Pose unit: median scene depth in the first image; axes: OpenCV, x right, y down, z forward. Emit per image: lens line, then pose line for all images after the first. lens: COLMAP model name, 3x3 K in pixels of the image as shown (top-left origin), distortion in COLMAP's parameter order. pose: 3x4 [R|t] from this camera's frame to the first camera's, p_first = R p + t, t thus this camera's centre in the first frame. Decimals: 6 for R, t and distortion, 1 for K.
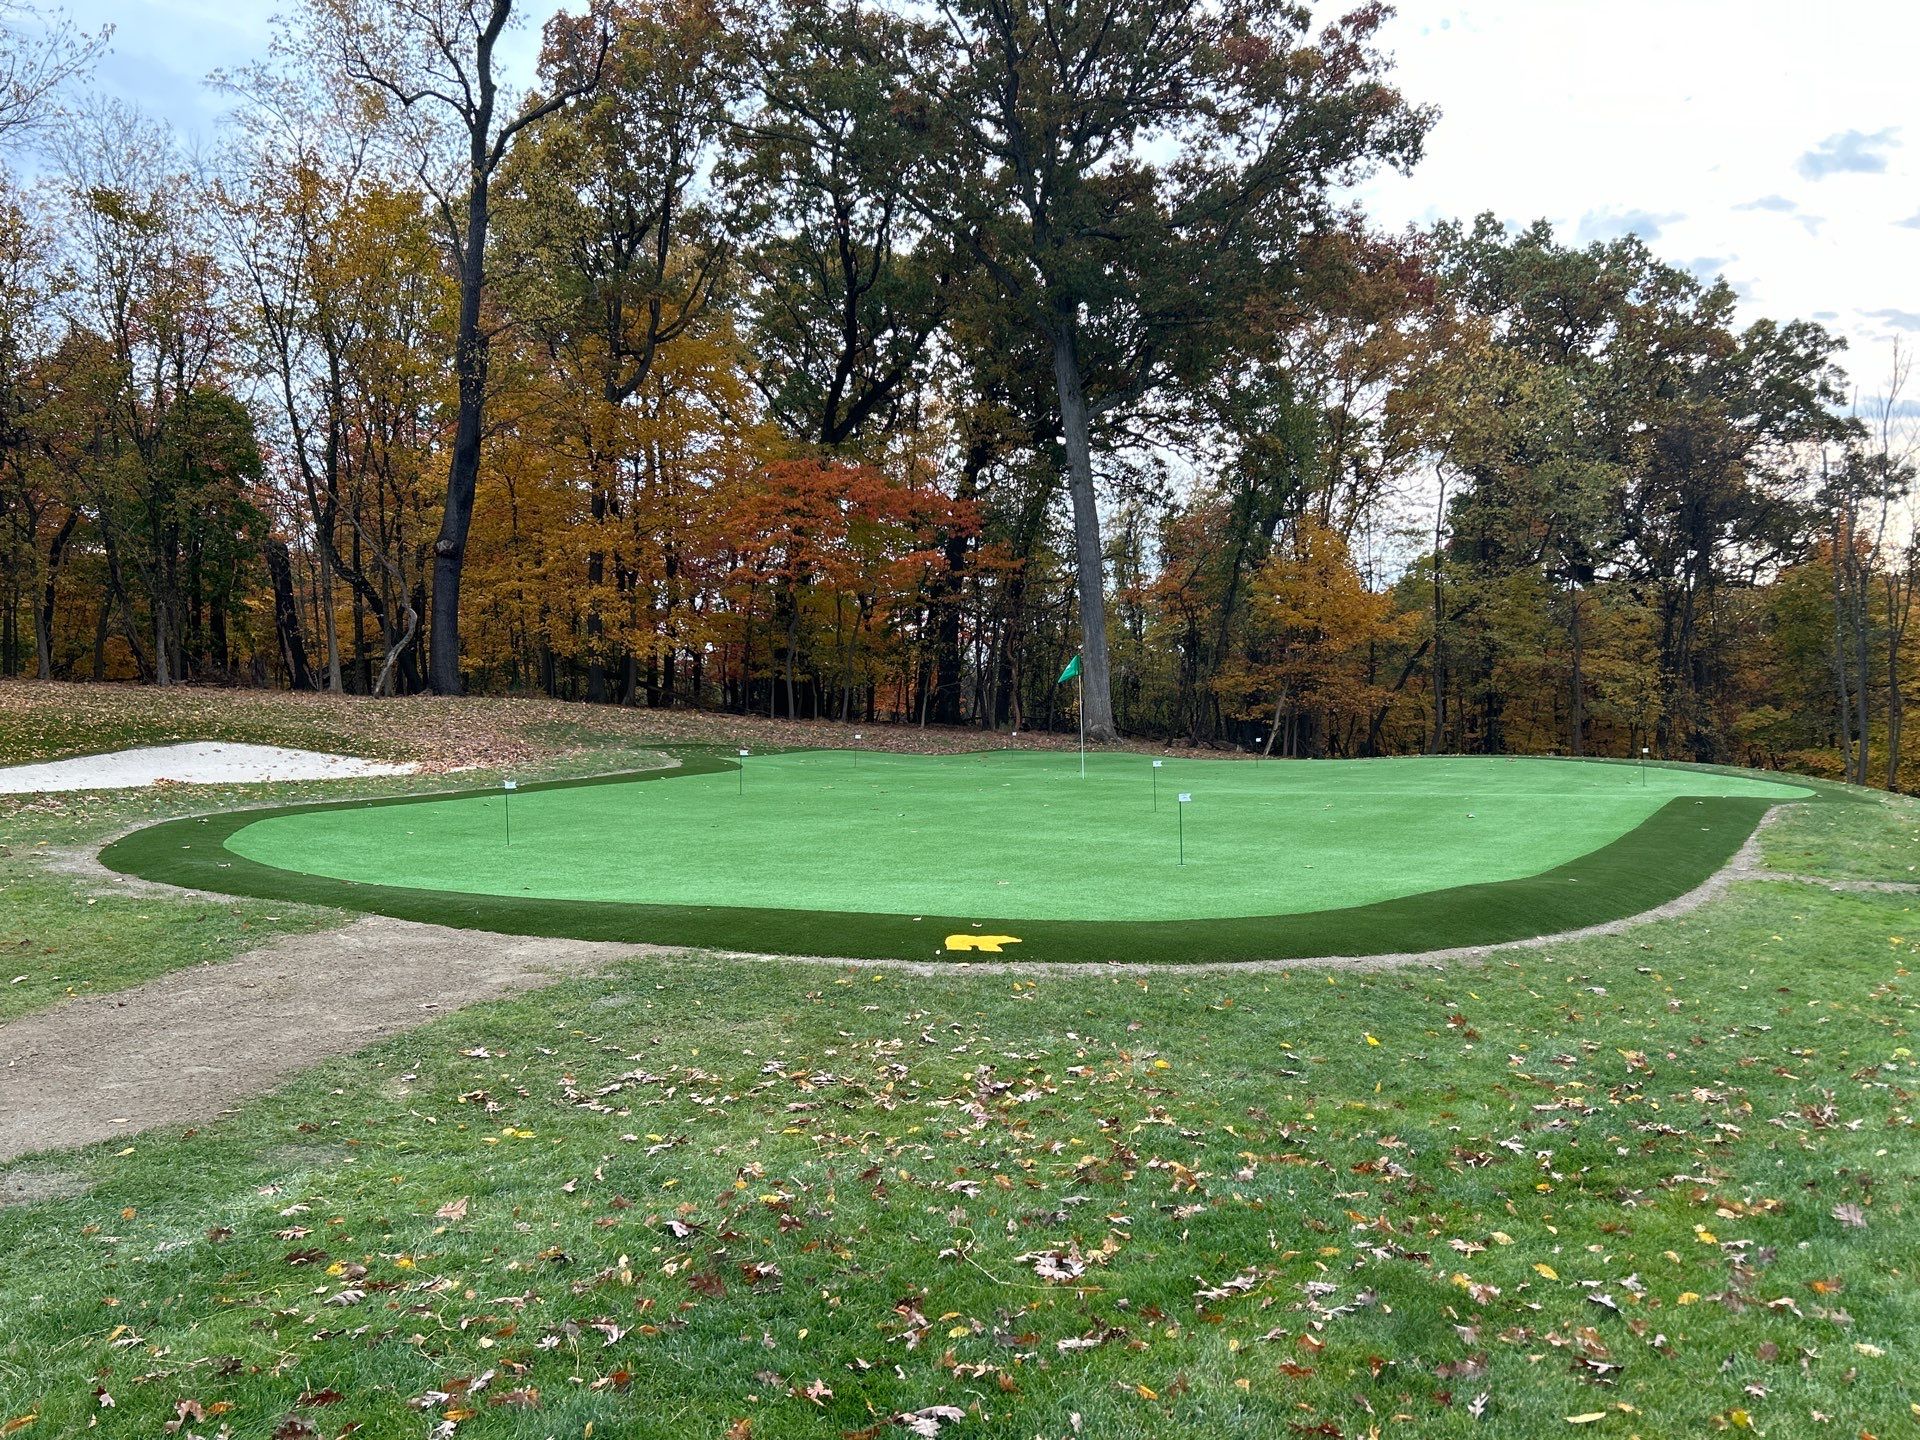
lens RADIAL K [[1603.9, 0, 959.5], [0, 1603.9, 761.4], [0, 0, 1]] dist [0.028674, -0.004575]
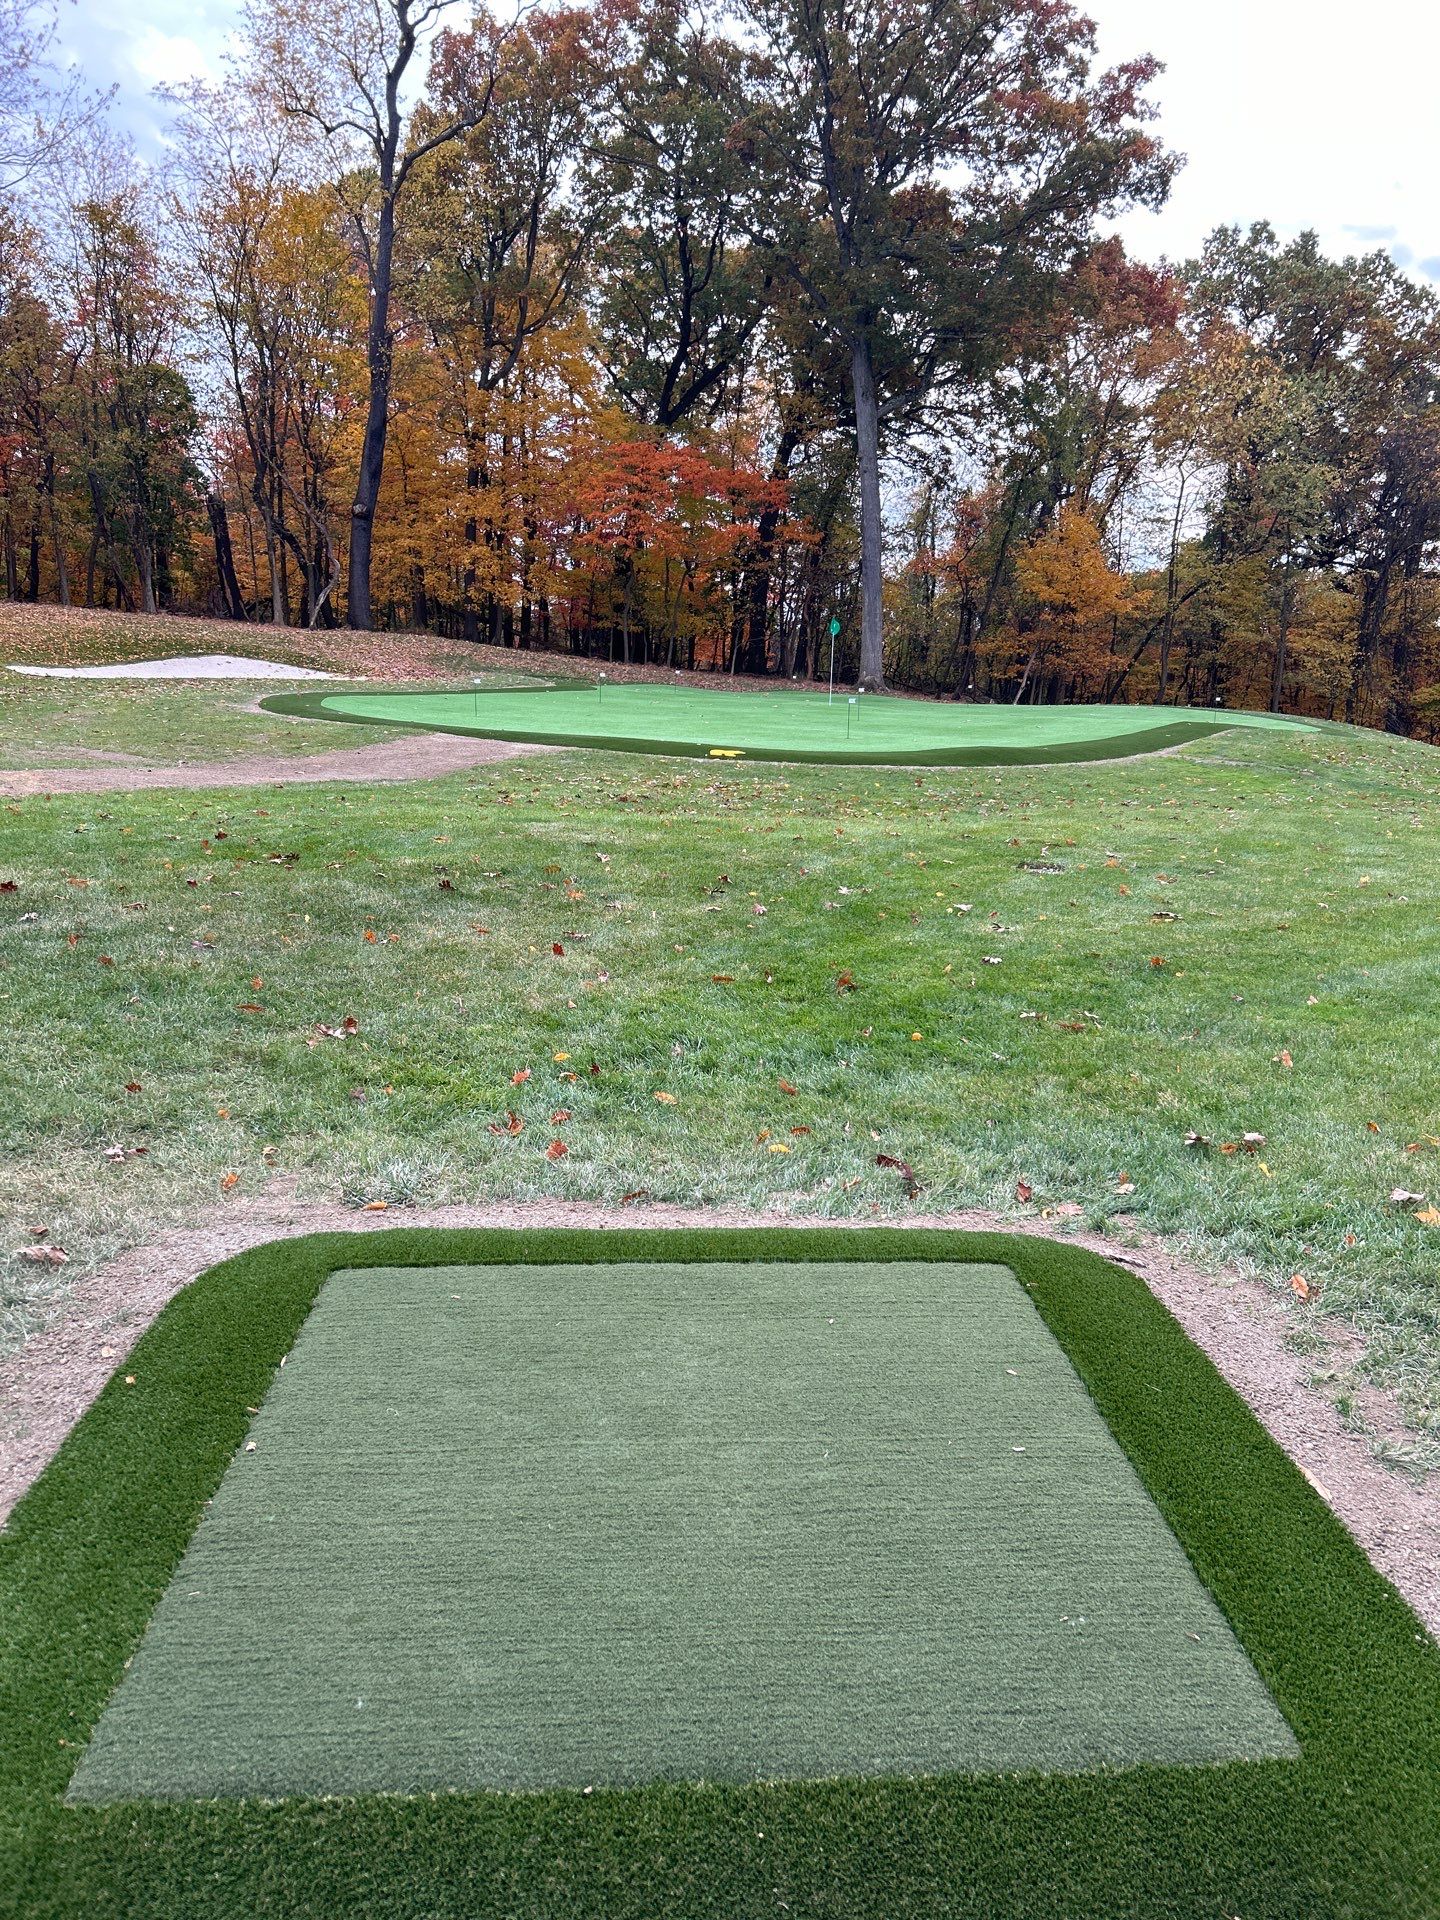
lens RADIAL K [[1508.0, 0, 712.4], [0, 1508.0, 970.6], [0, 0, 1]] dist [0.053843, -0.047008]
pose [[0.998294, 0.047059, -0.034560, 0.012580], [-0.040681, 0.985215, 0.166421, 0.010561], [0.041881, -0.164731, 0.985449, -0.173771]]
